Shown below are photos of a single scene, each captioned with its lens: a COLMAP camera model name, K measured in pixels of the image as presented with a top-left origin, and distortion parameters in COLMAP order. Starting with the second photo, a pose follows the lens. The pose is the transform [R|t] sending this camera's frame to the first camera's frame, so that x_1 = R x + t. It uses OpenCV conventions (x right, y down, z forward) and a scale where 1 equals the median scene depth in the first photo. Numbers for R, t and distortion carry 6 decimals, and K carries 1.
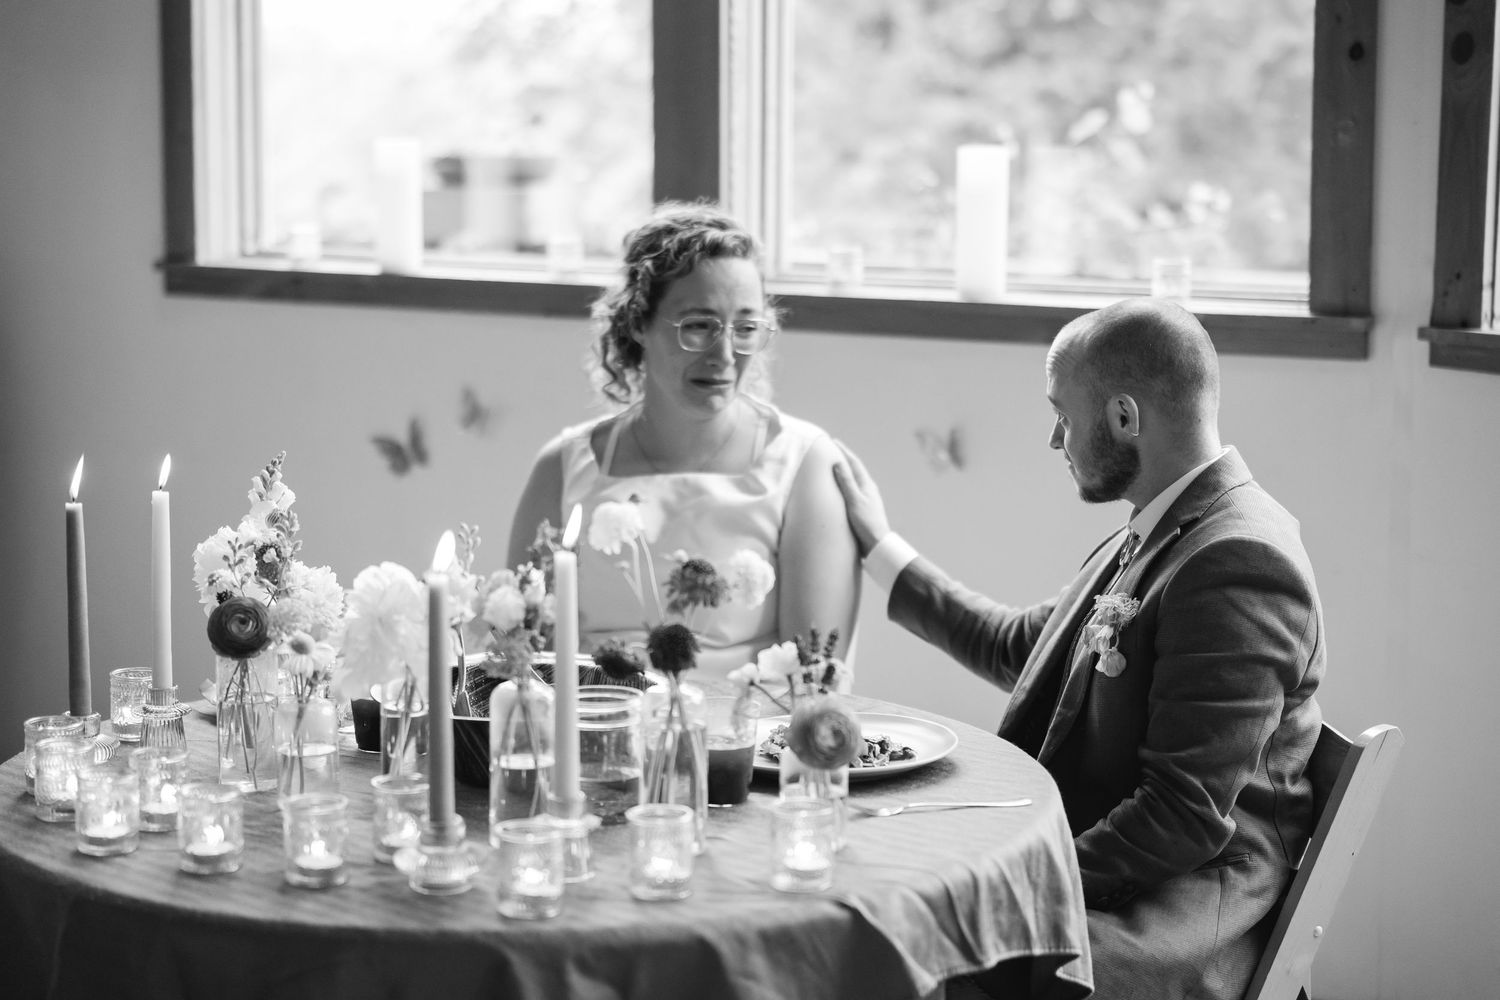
lens RADIAL K [[2641.1, 0, 678.6], [0, 2641.1, 503.1], [0, 0, 1]] dist [-0.018412, 0.106006]
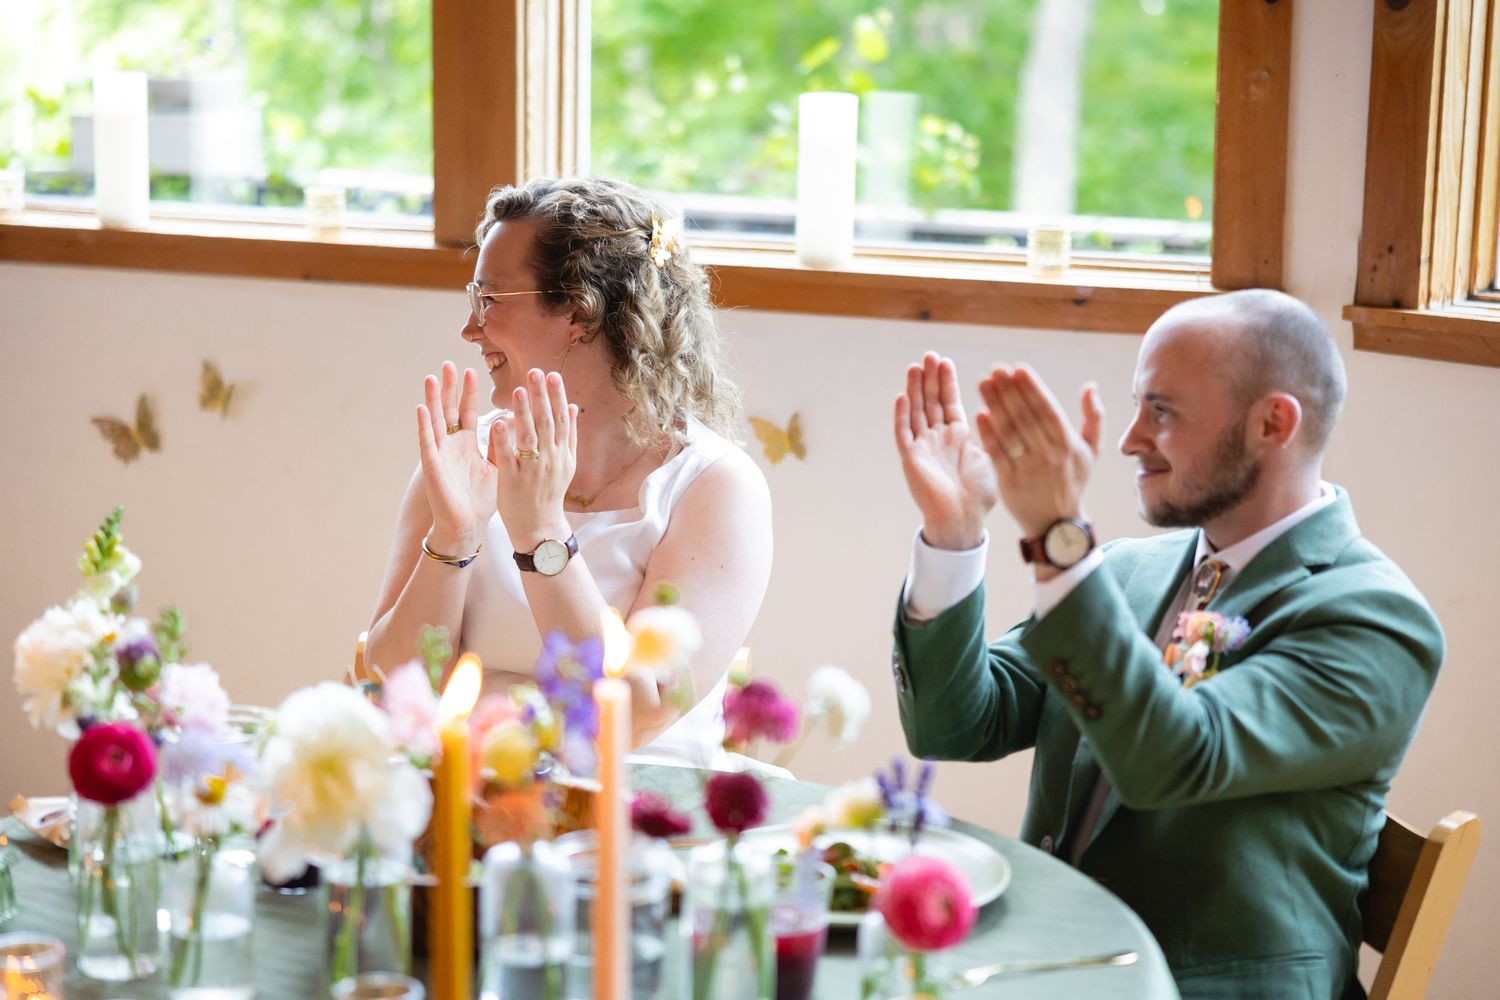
lens RADIAL K [[2641.1, 0, 678.6], [0, 2641.1, 503.1], [0, 0, 1]] dist [-0.018412, 0.106006]
pose [[0.988028, -0.014979, 0.153545, -0.127713], [0.009712, 0.999340, 0.034992, -0.054594], [-0.153968, -0.033081, 0.987522, 0.249199]]
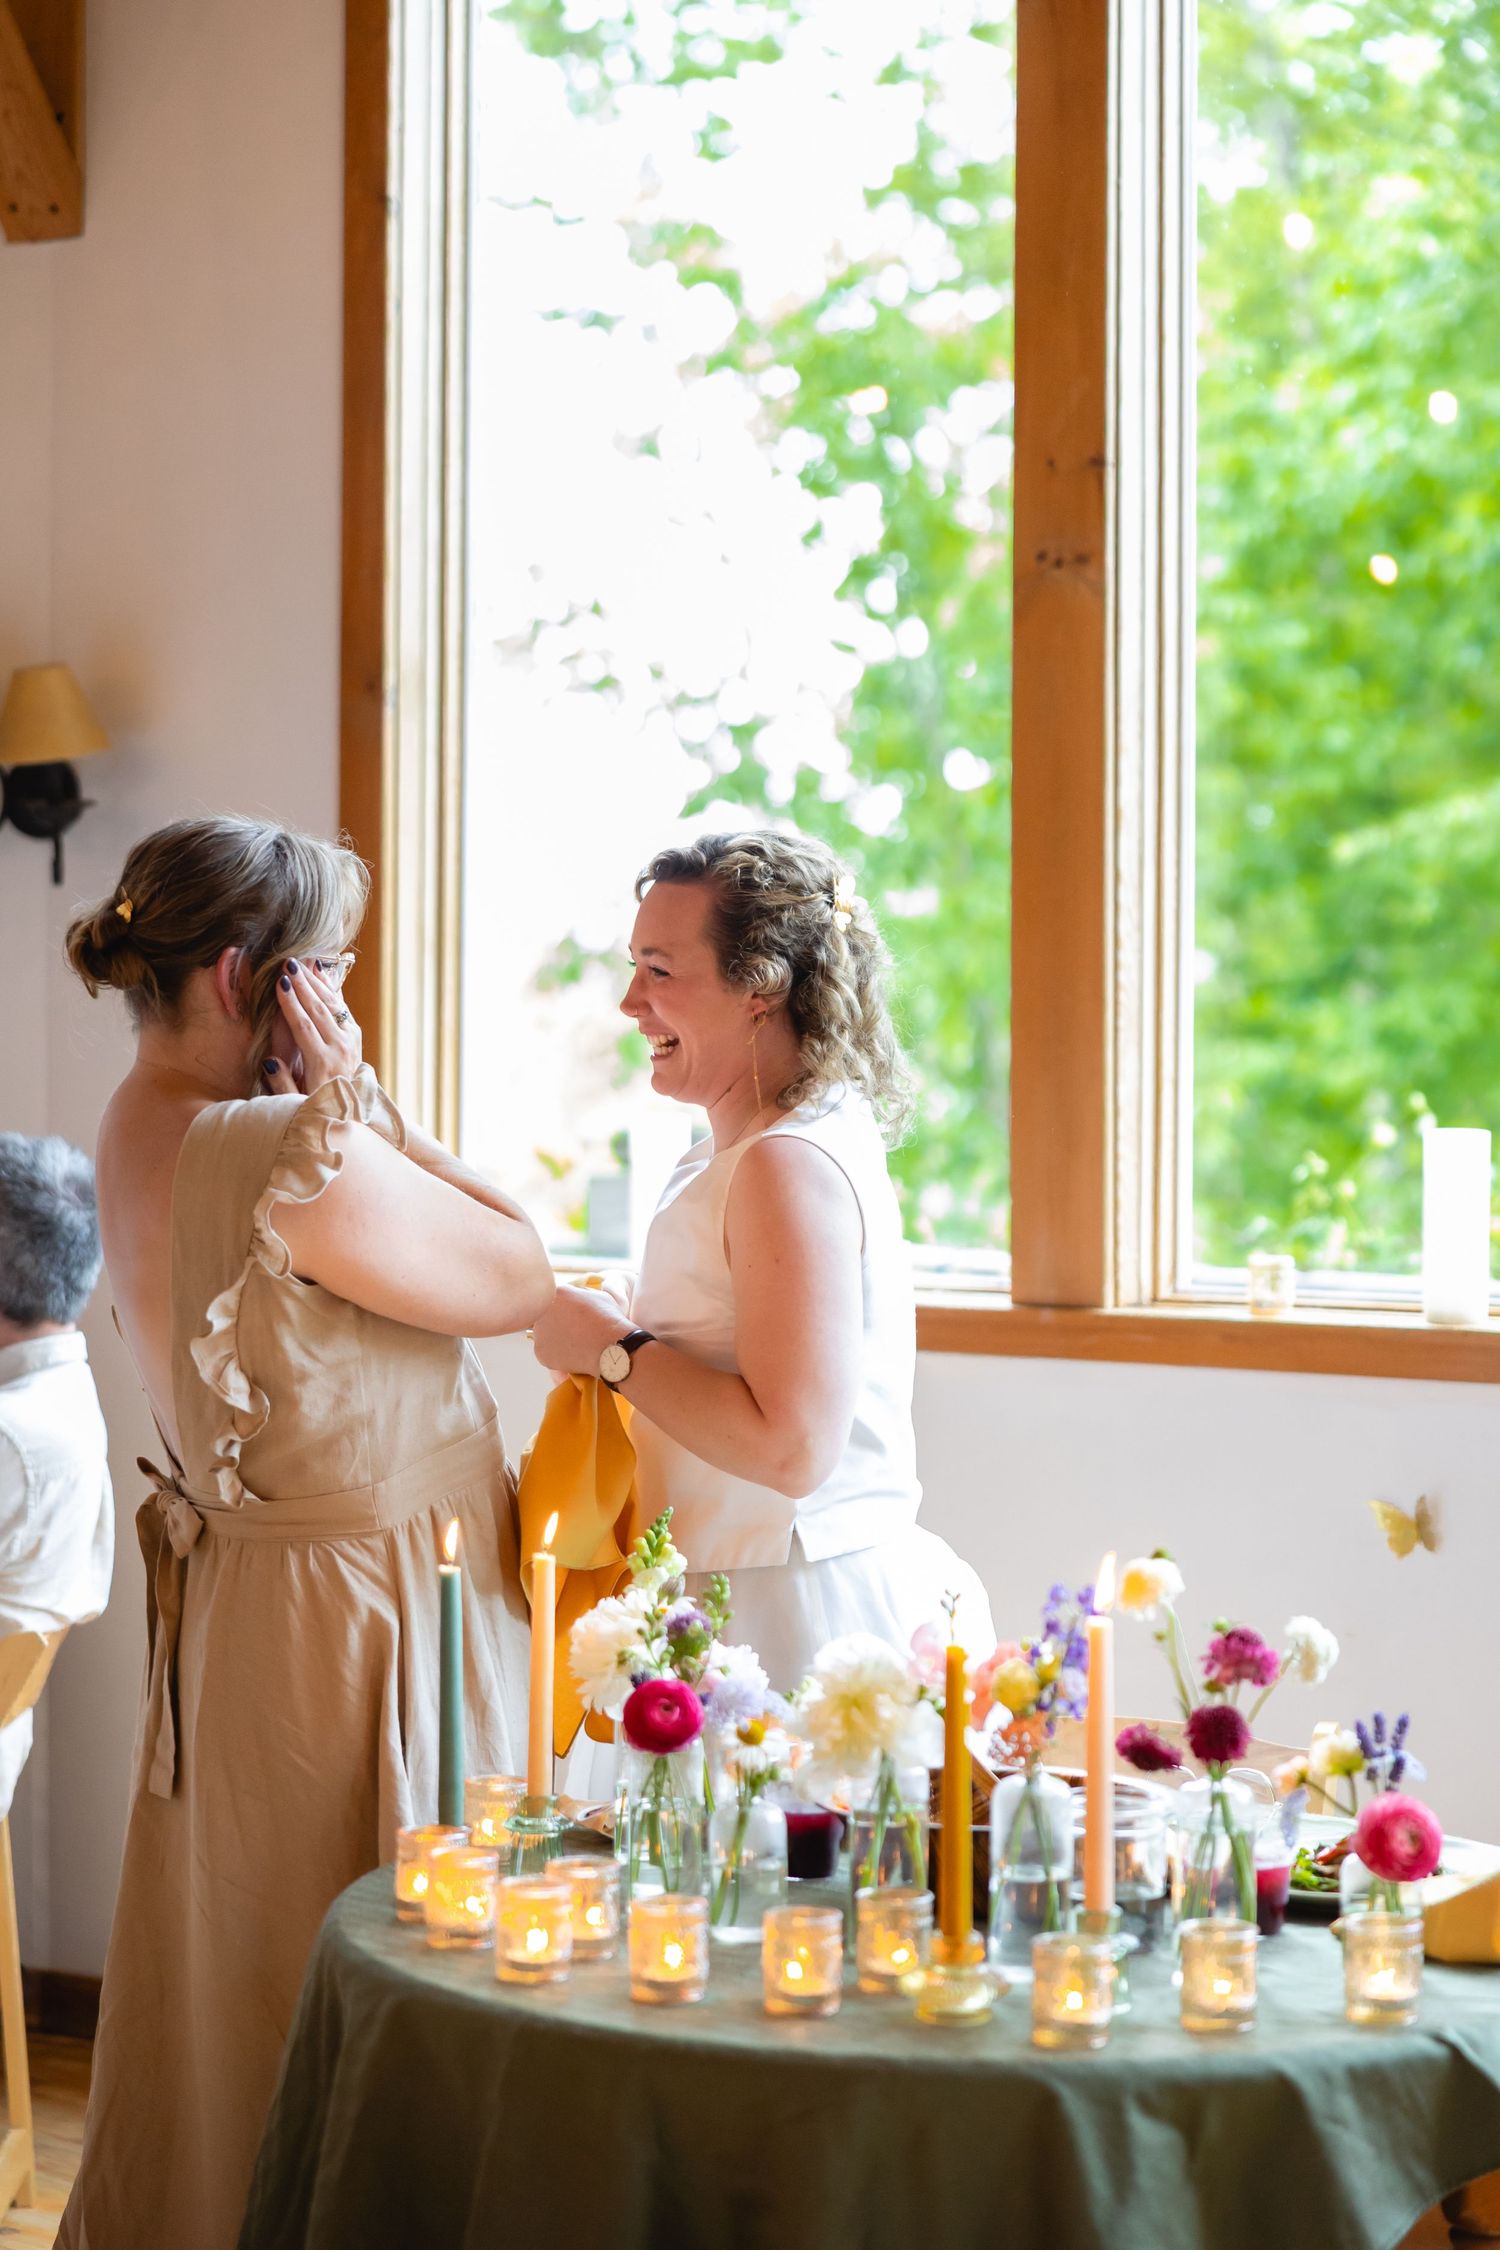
lens RADIAL K [[3961.7, 0, 750.0], [0, 3961.7, 1125.0], [0, 0, 1]] dist [-0.018412, 0.106006]
pose [[0.999779, 0.001948, -0.020915, -0.119479], [-0.004643, 0.991556, -0.129598, 0.025753], [0.020486, 0.129666, 0.991346, -0.263106]]
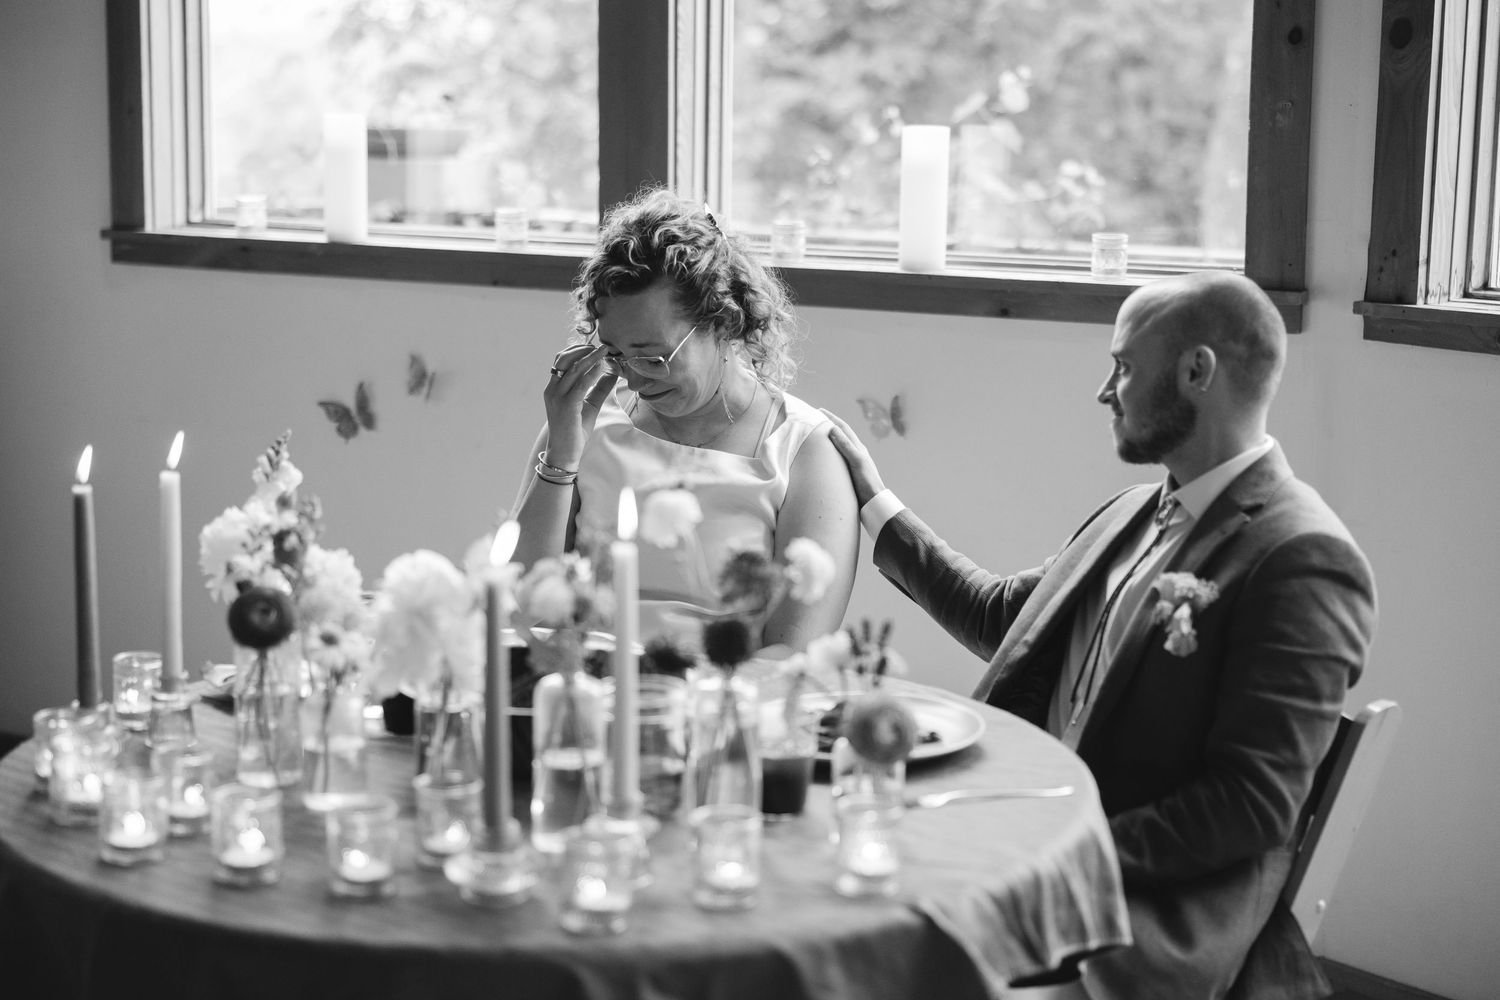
lens RADIAL K [[2380.8, 0, 702.9], [0, 2380.8, 495.6], [0, 0, 1]] dist [0.004136, 0.058839]
pose [[0.997466, -0.002258, 0.071109, -0.070507], [0.000756, 0.999776, 0.021134, -0.016591], [-0.071141, -0.021027, 0.997245, 0.126393]]
